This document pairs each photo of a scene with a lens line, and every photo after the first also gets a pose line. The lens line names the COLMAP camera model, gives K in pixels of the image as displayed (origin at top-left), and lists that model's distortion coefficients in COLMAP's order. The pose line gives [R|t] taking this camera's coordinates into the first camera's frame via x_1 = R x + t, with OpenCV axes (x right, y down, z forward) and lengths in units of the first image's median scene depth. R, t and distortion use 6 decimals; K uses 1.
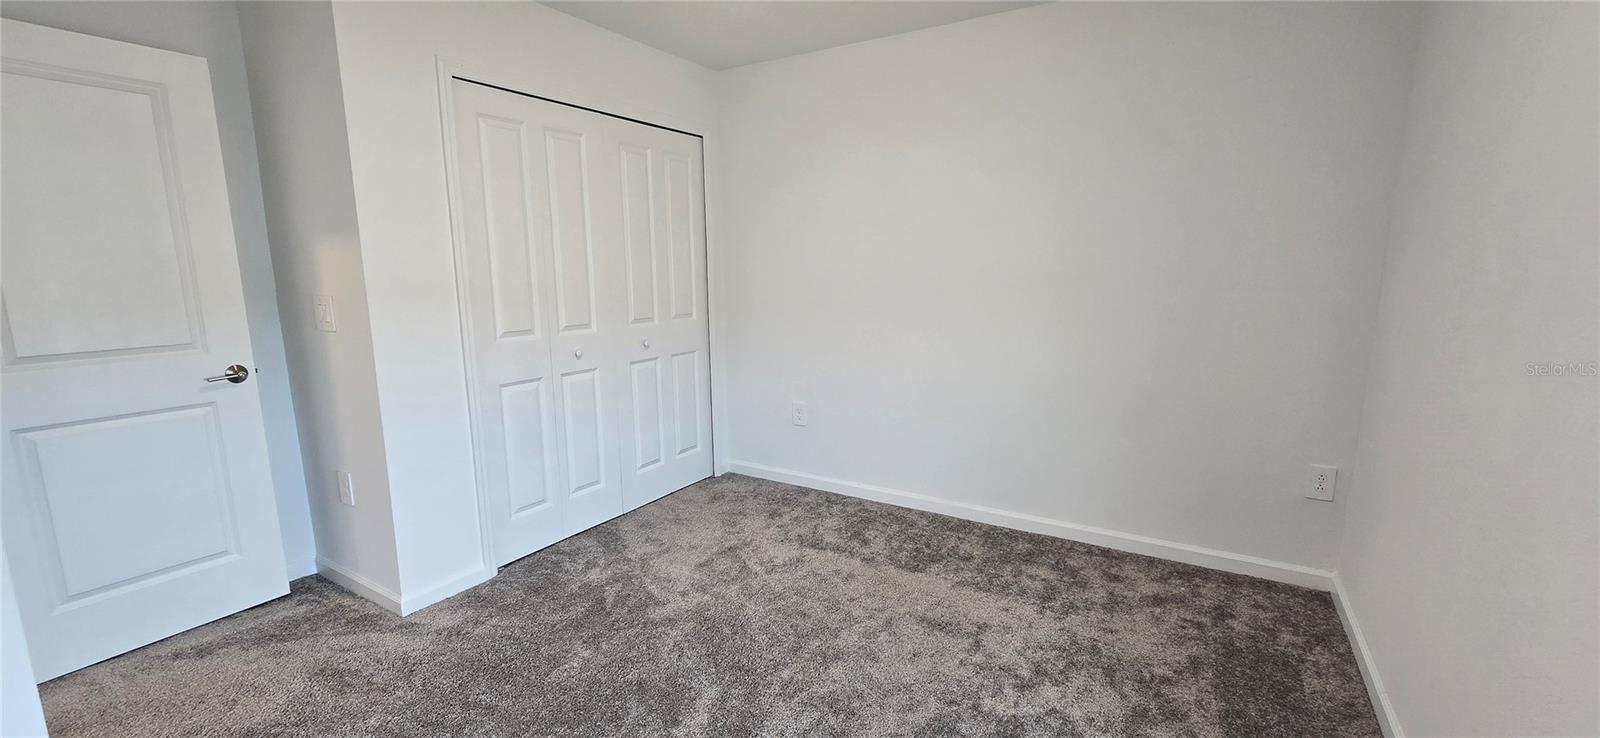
lens RADIAL K [[653.3, 0, 790.2], [0, 653.3, 376.5], [0, 0, 1]] dist [-0.003158, -0.000061]
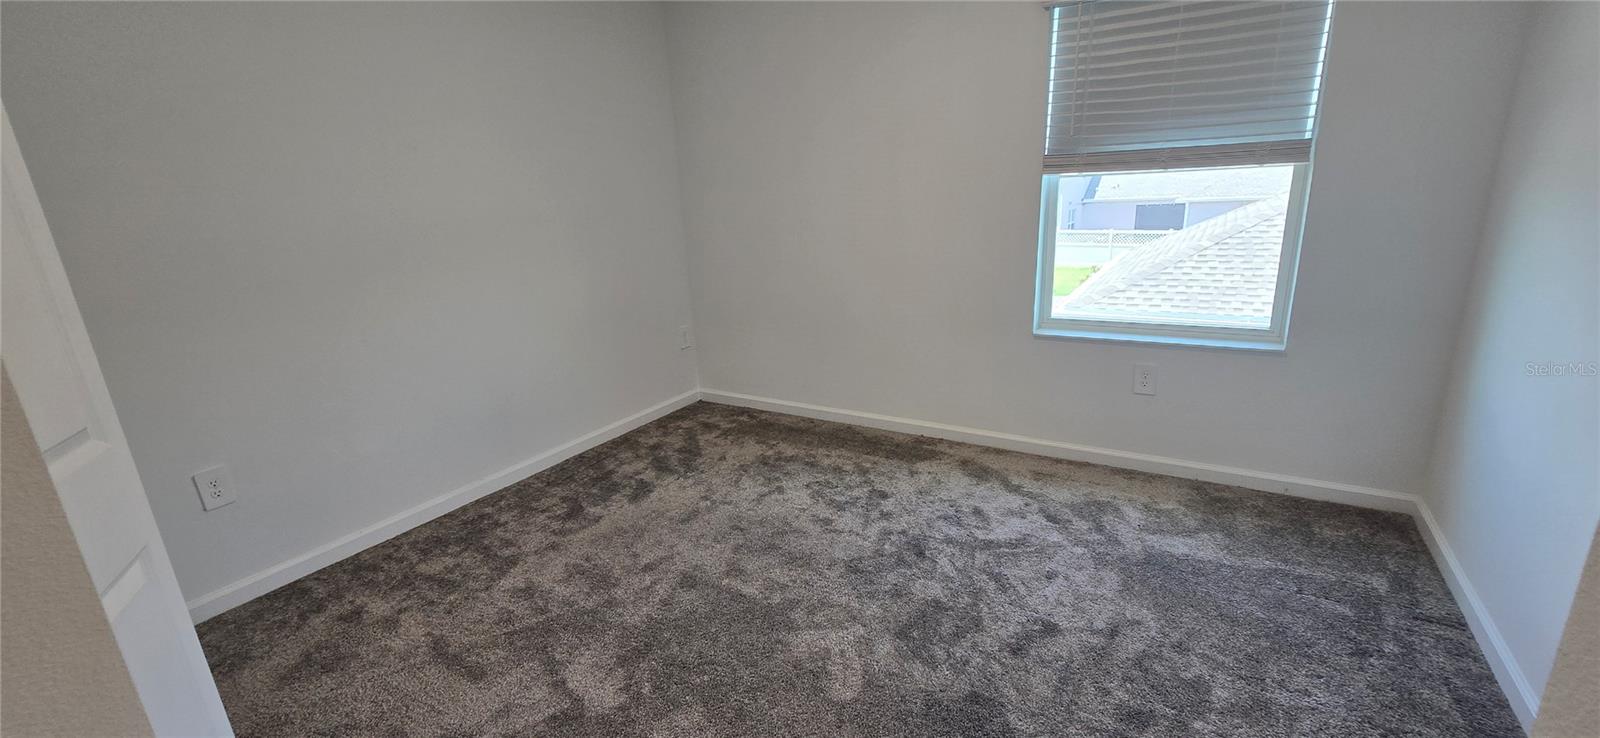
lens RADIAL K [[653.3, 0, 790.2], [0, 653.3, 376.5], [0, 0, 1]] dist [-0.003158, -0.000061]
pose [[0.005656, -0.268710, 0.963204, -0.838272], [0.222833, 0.939339, 0.260744, -0.117814], [-0.974840, 0.213159, 0.065190, 0.729599]]
